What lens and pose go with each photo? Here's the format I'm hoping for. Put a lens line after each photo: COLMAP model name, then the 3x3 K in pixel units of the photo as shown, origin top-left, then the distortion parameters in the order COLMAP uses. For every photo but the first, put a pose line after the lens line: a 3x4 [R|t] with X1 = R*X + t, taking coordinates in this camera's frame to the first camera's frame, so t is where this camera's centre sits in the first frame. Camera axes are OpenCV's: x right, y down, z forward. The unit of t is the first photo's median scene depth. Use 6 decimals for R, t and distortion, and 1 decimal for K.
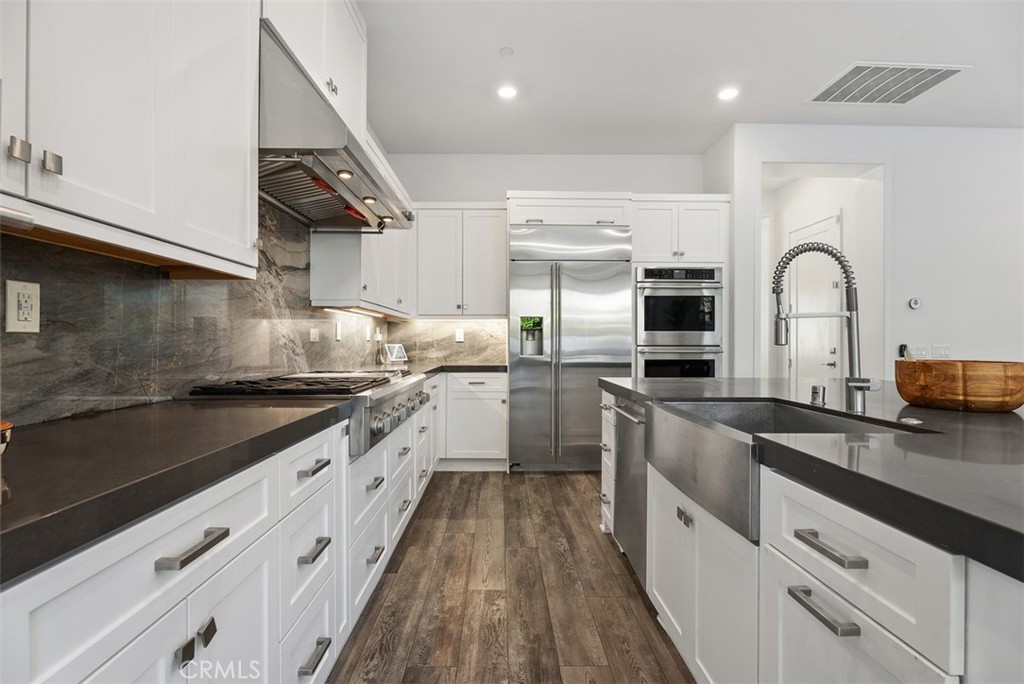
lens RADIAL K [[488.6, 0, 512.0], [0, 488.6, 342.0], [0, 0, 1]] dist [-0.001501, -0.000245]
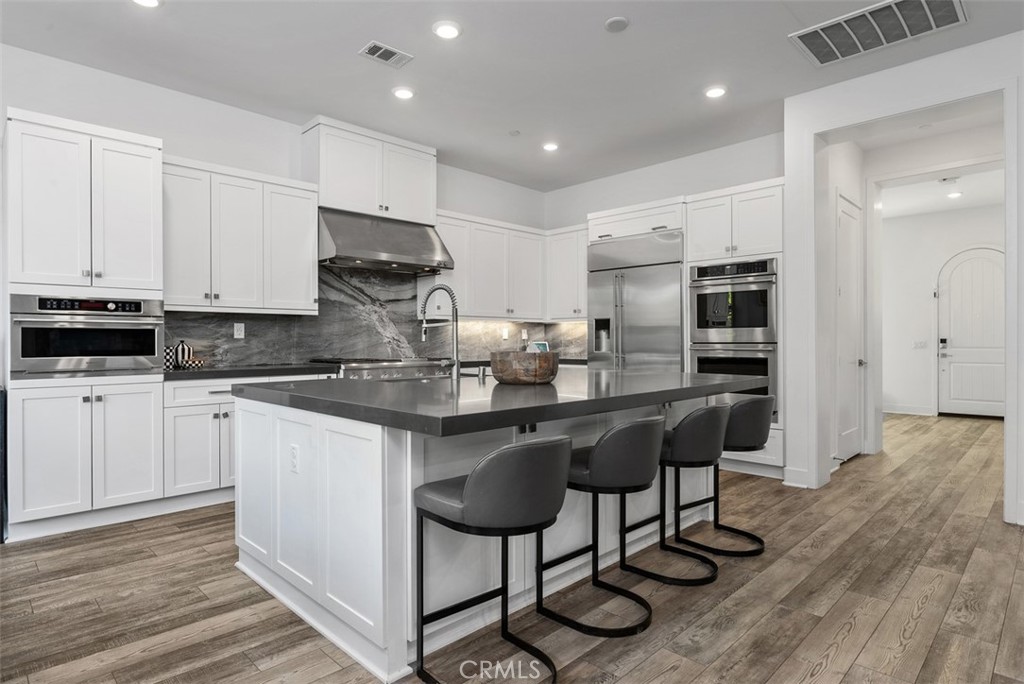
lens RADIAL K [[553.9, 0, 512.0], [0, 553.9, 342.0], [0, 0, 1]] dist [-0.016525, 0.000676]
pose [[0.692428, -0.001507, -0.721486, 0.841369], [0.003790, 0.999992, 0.001549, 0.002249], [0.721477, -0.003807, 0.692428, -0.078645]]
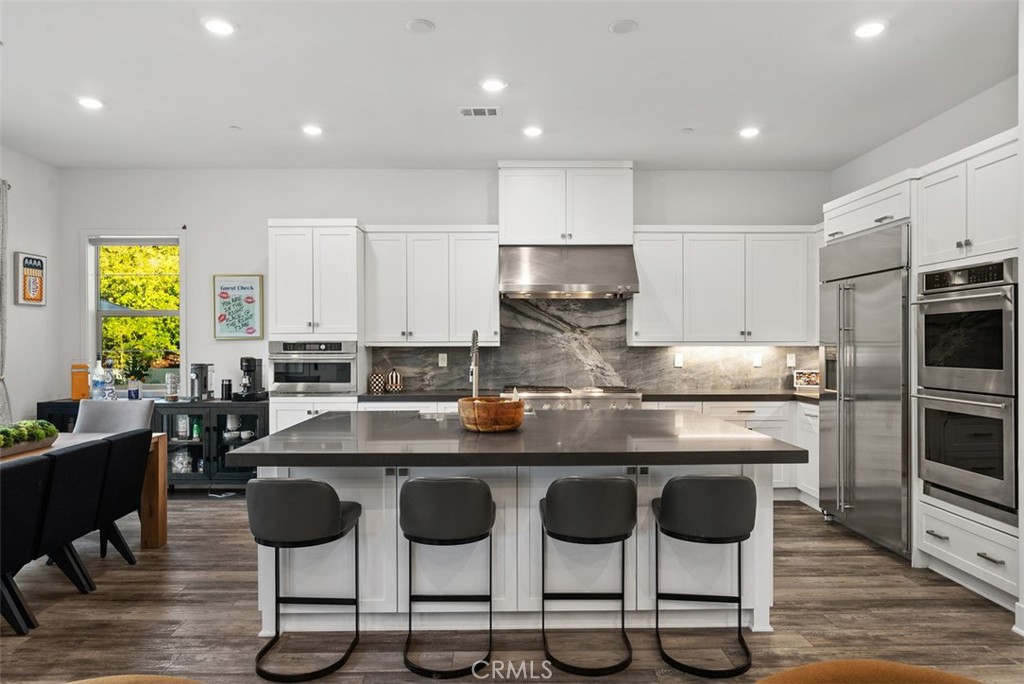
lens RADIAL K [[660.2, 0, 512.0], [0, 660.2, 342.0], [0, 0, 1]] dist [-0.012796, 0.001321]
pose [[0.004923, -0.003795, -0.999981, 1.193706], [0.001452, 0.999992, -0.003788, -0.053654], [0.999987, -0.001434, 0.004928, 0.419385]]
